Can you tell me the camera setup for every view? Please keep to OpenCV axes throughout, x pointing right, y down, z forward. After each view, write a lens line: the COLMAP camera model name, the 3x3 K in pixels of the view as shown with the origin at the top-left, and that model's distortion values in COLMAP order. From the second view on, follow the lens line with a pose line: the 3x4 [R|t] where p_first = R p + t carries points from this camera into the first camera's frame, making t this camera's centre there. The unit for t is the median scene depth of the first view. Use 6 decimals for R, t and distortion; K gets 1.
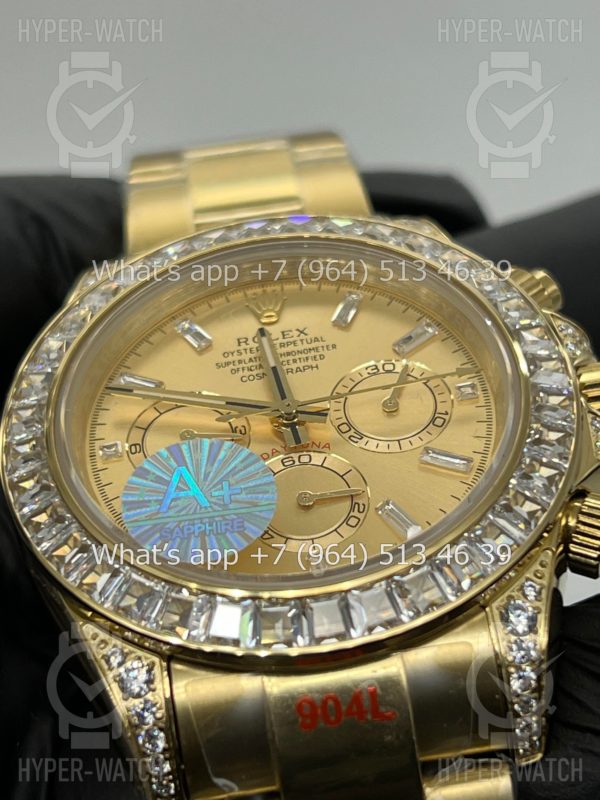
lens RADIAL K [[1886.4, 0, 300.0], [0, 1886.4, 400.0], [0, 0, 1]] dist [0.043957, -0.702161]
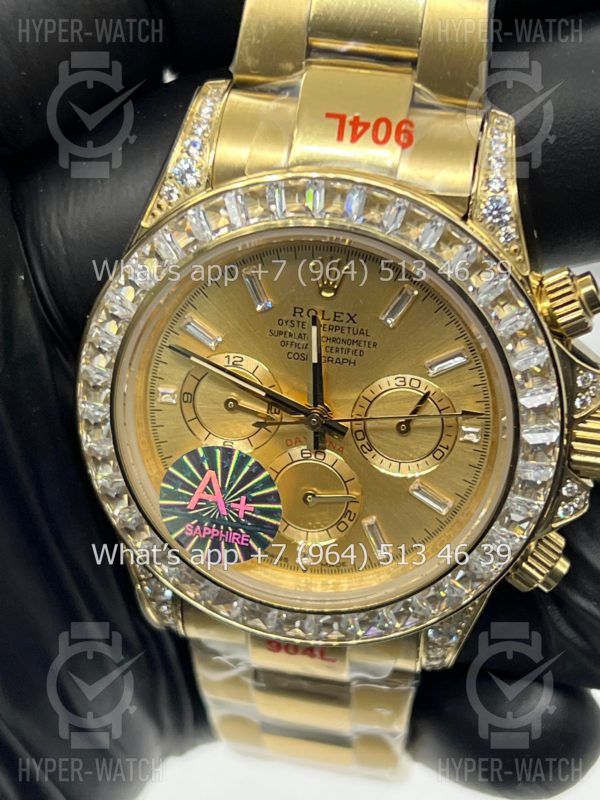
lens RADIAL K [[1886.4, 0, 300.0], [0, 1886.4, 400.0], [0, 0, 1]] dist [0.043957, -0.702161]
pose [[0.970517, 0.240541, -0.015364, 0.000070], [-0.105043, 0.479467, 0.871250, -0.989613], [0.216938, -0.843950, 0.490599, 0.422405]]
